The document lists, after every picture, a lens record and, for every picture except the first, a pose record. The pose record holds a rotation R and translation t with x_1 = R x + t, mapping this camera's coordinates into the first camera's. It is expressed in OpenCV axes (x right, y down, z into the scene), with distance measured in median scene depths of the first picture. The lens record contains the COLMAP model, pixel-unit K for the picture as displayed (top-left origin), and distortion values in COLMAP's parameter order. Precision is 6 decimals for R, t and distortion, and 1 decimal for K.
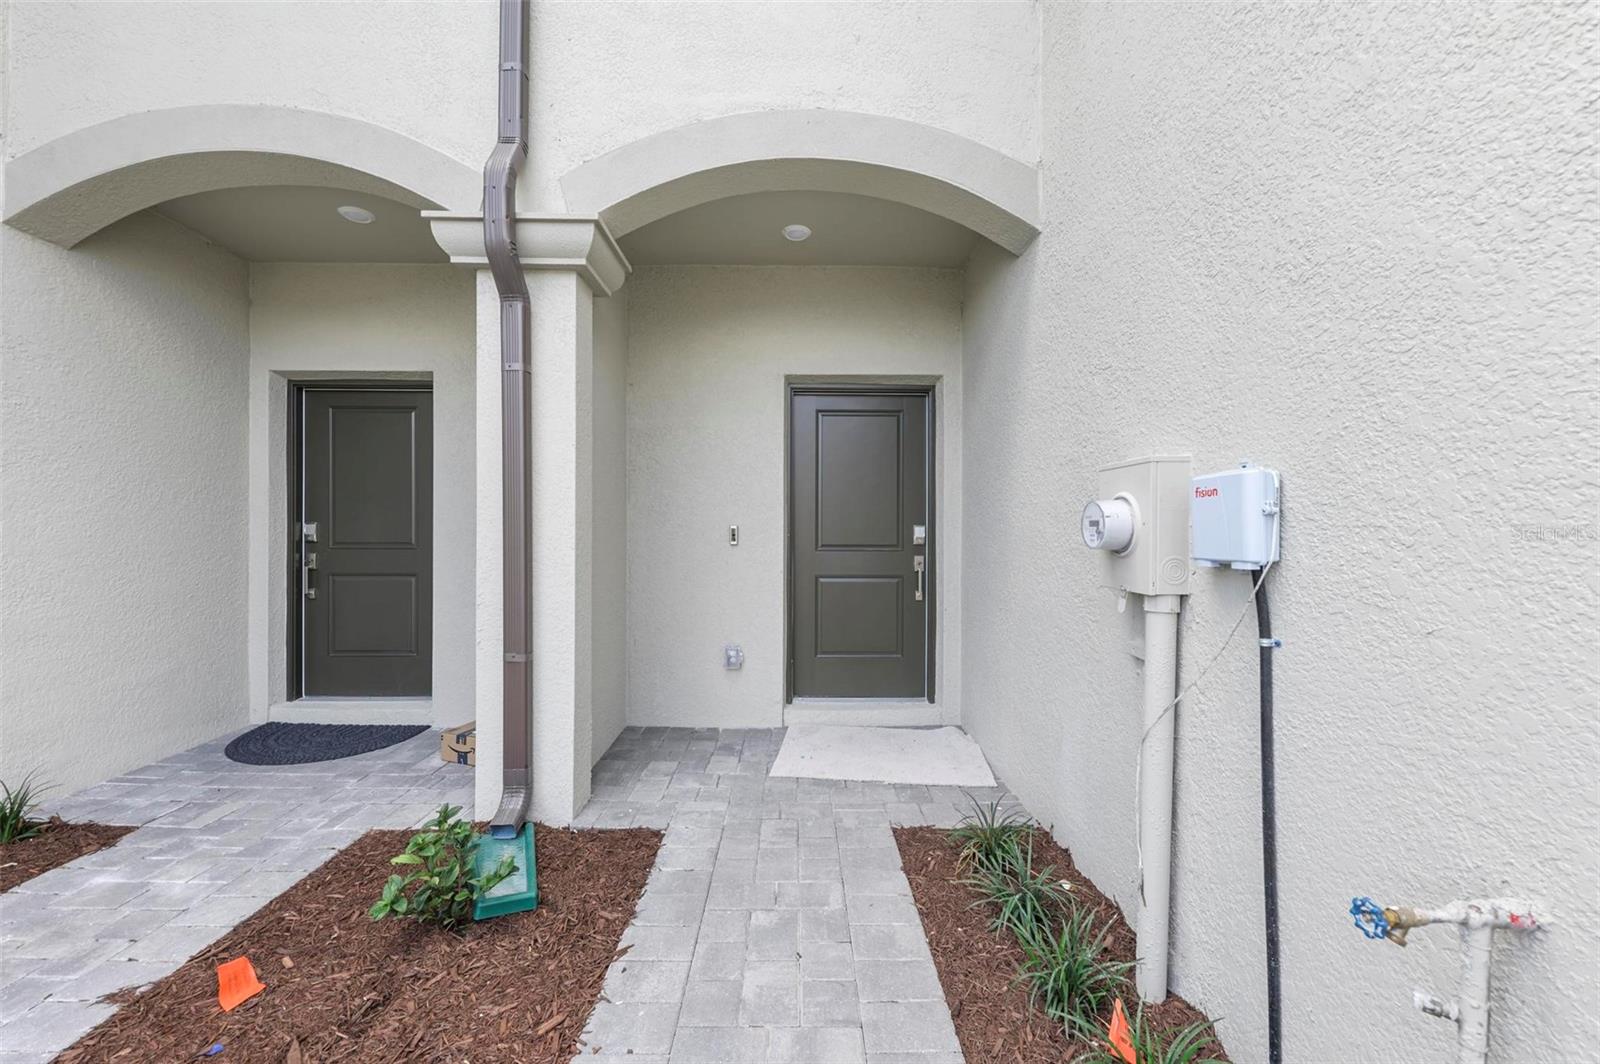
lens RADIAL K [[628.1, 0, 795.4], [0, 628.1, 540.6], [0, 0, 1]] dist [0.011603, -0.004727]
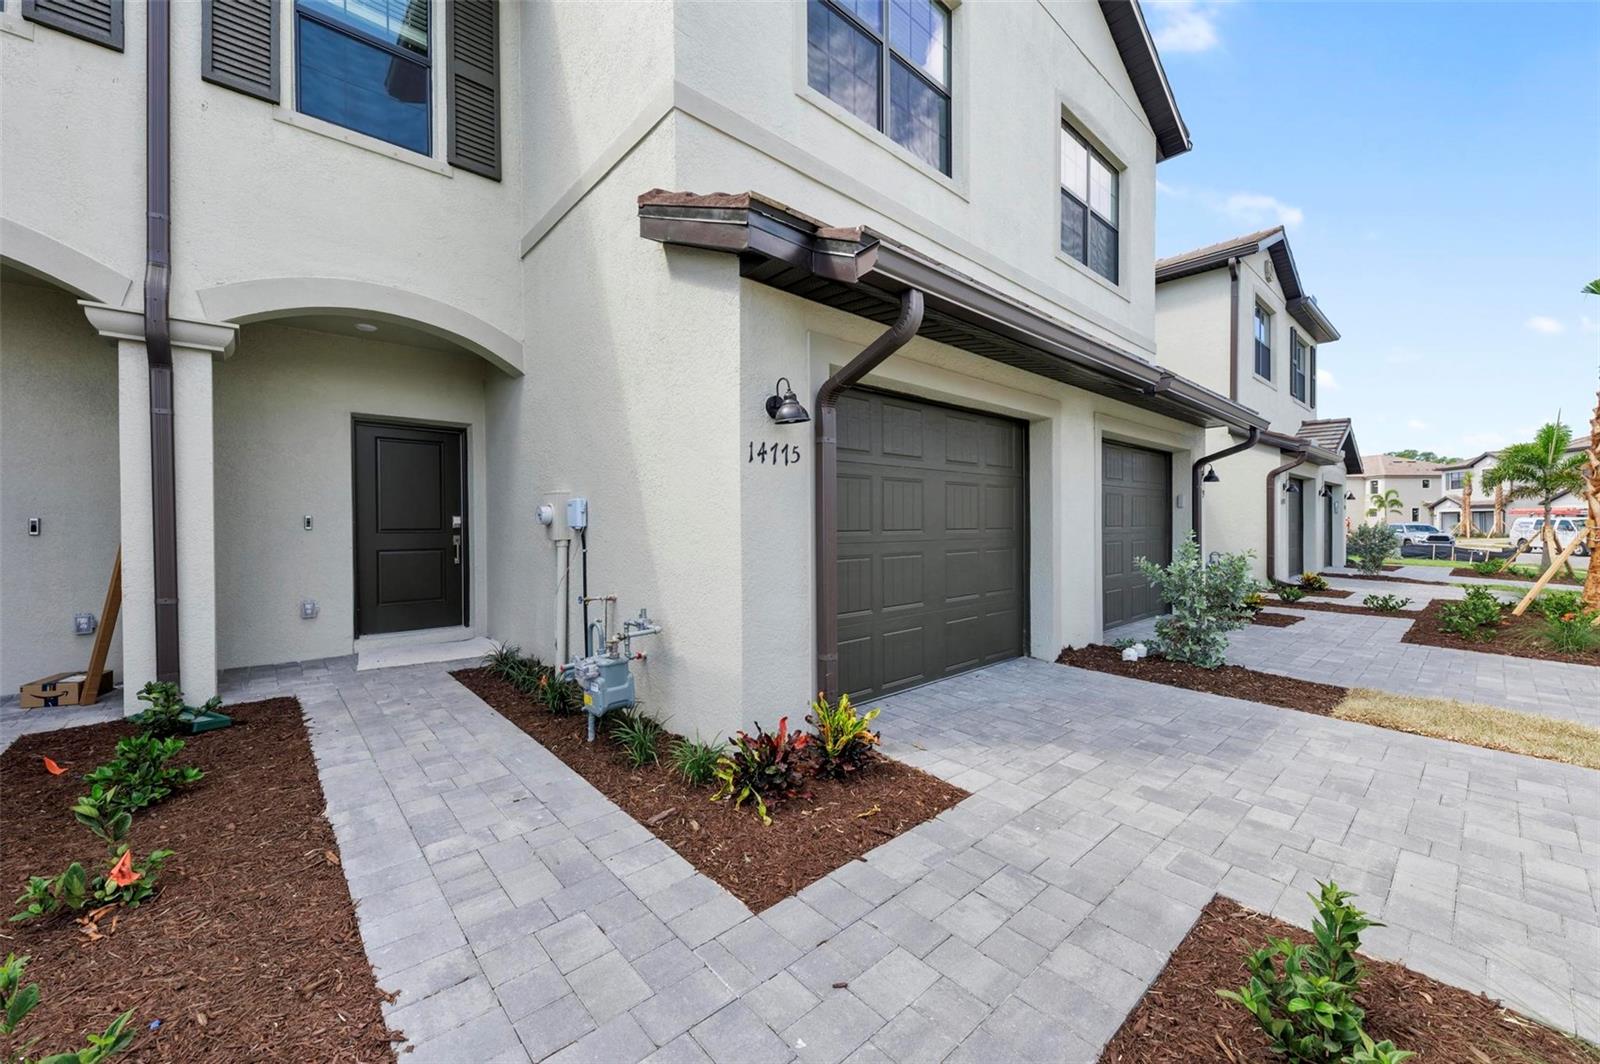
lens RADIAL K [[628.1, 0, 816.1], [0, 628.1, 530.5], [0, 0, 1]] dist [0.011603, -0.004727]
pose [[0.740970, -0.012479, 0.671423, -0.268497], [0.015116, 0.999884, 0.001902, 0.031076], [-0.671368, 0.008740, 0.741072, -1.057409]]
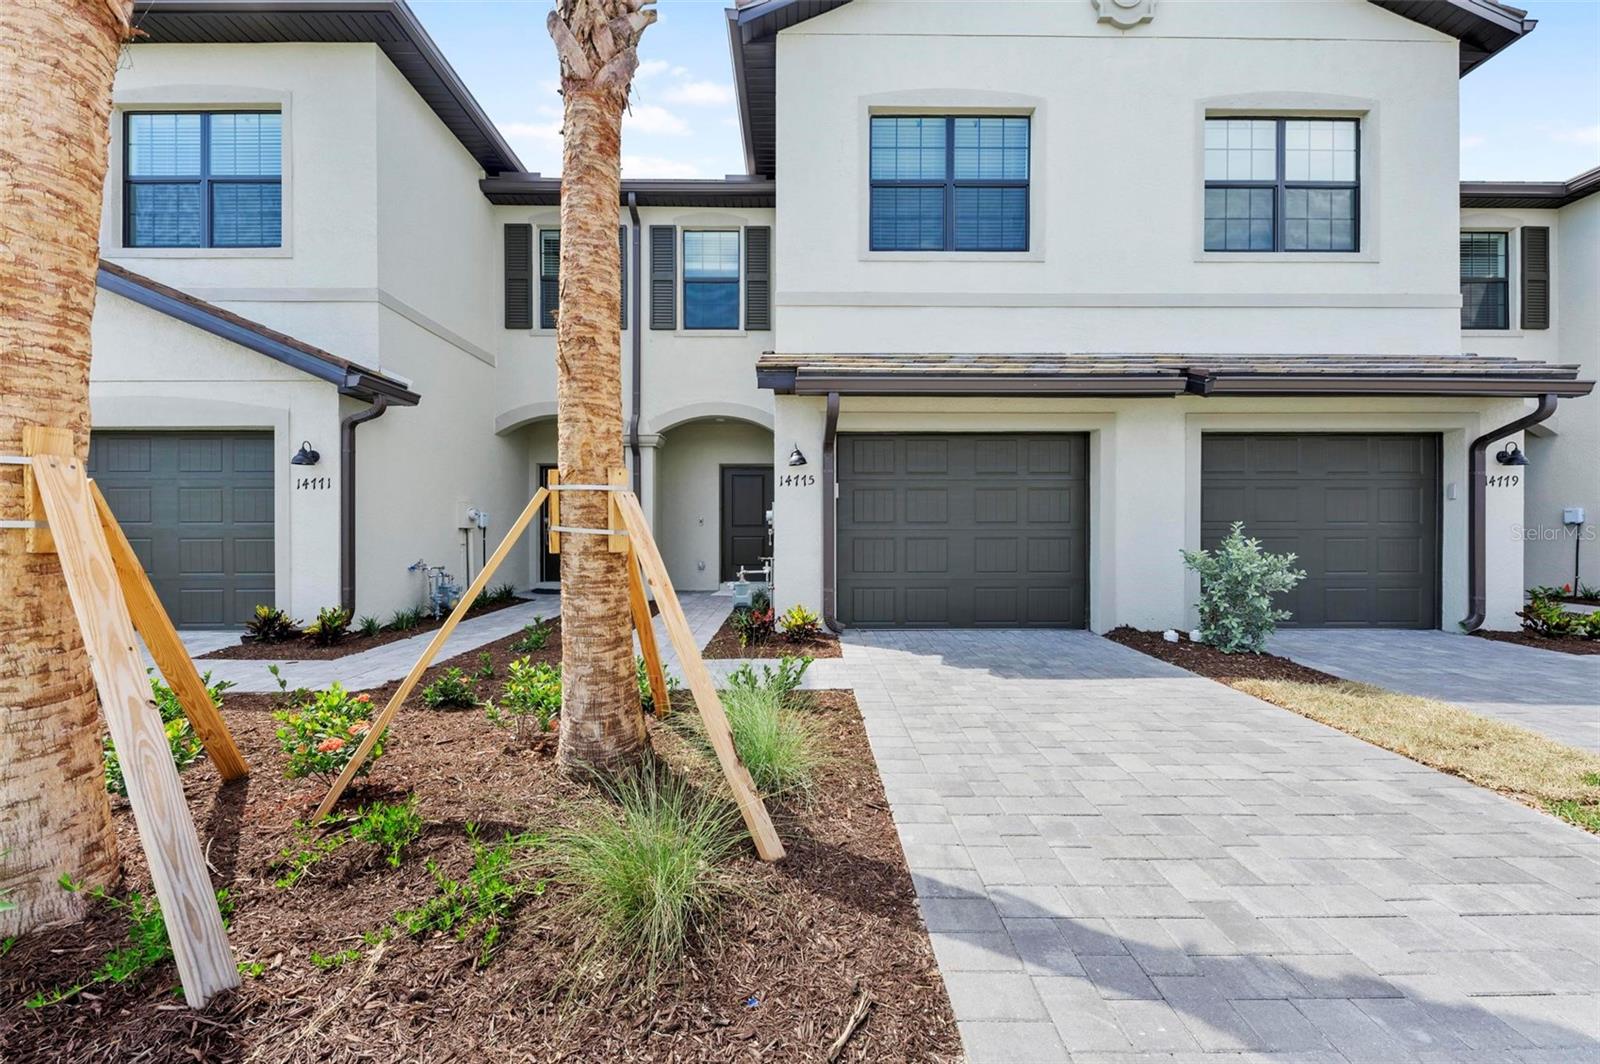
lens RADIAL K [[628.1, 0, 794.2], [0, 628.1, 535.5], [0, 0, 1]] dist [0.011603, -0.004727]
pose [[0.999991, -0.000722, -0.004249, 0.424154], [0.000681, 0.999954, -0.009568, 0.104120], [0.004255, 0.009565, 0.999945, -2.329670]]
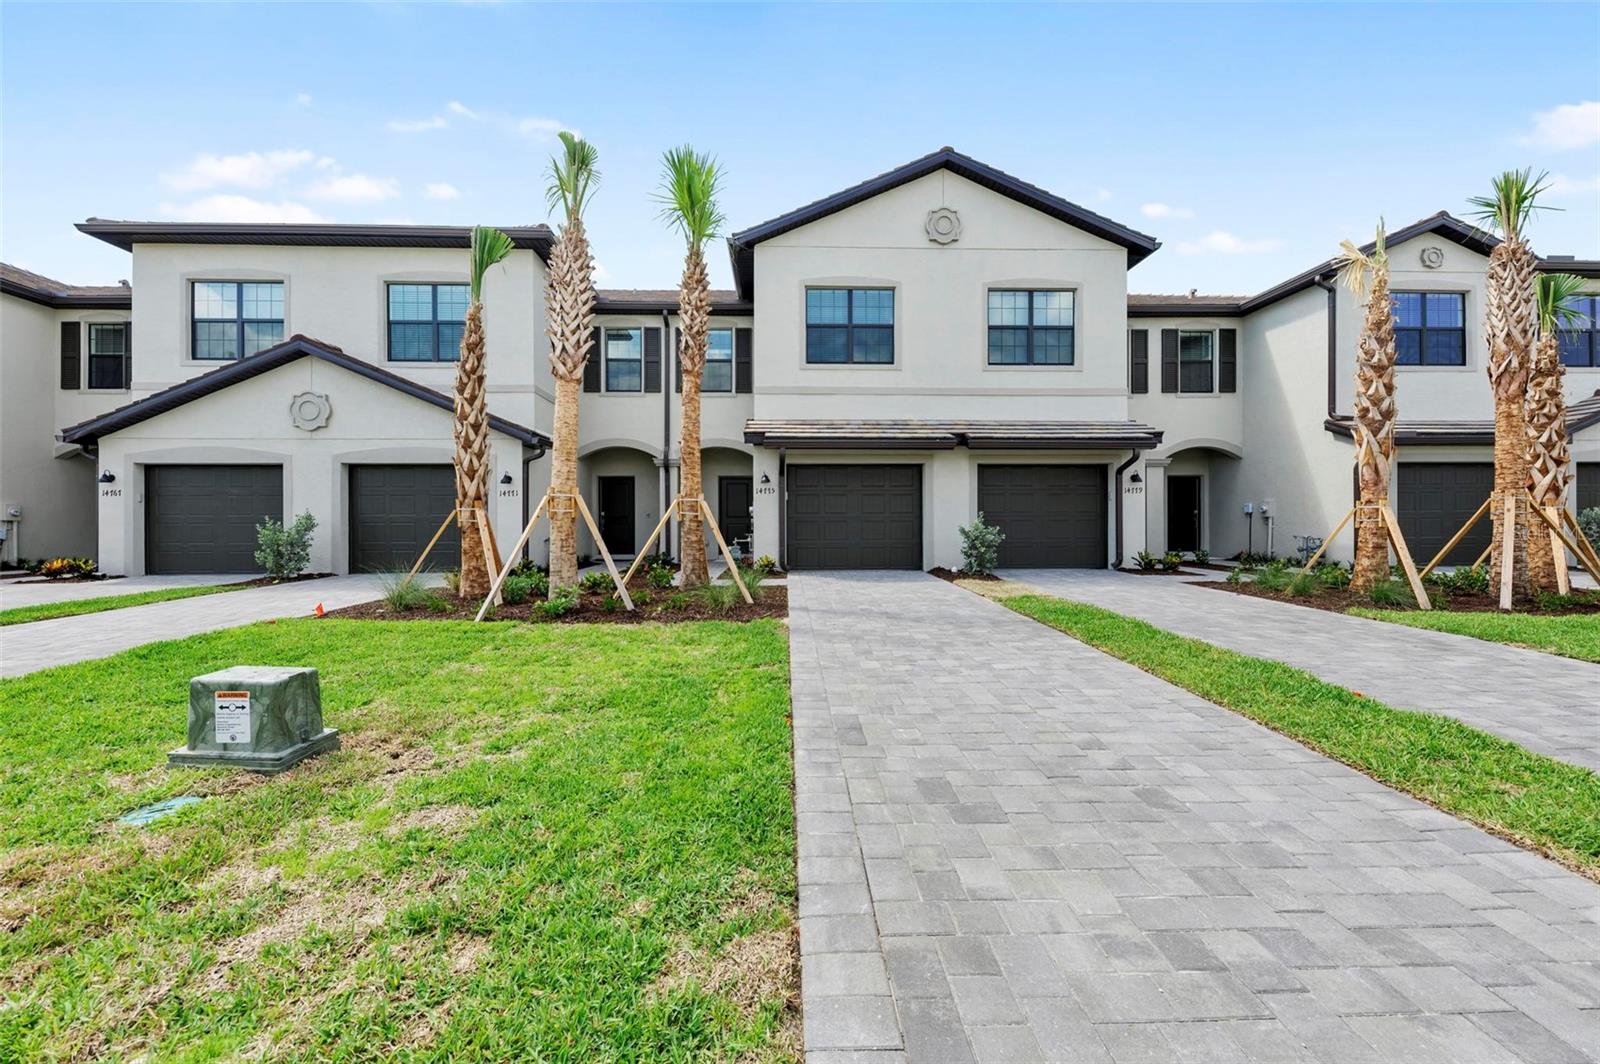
lens RADIAL K [[628.1, 0, 799.6], [0, 628.1, 519.2], [0, 0, 1]] dist [0.011603, -0.004727]
pose [[0.999521, -0.004471, 0.030608, 0.518629], [0.005350, 0.999574, -0.028685, 0.193912], [-0.030467, 0.028835, 0.999120, -4.185382]]
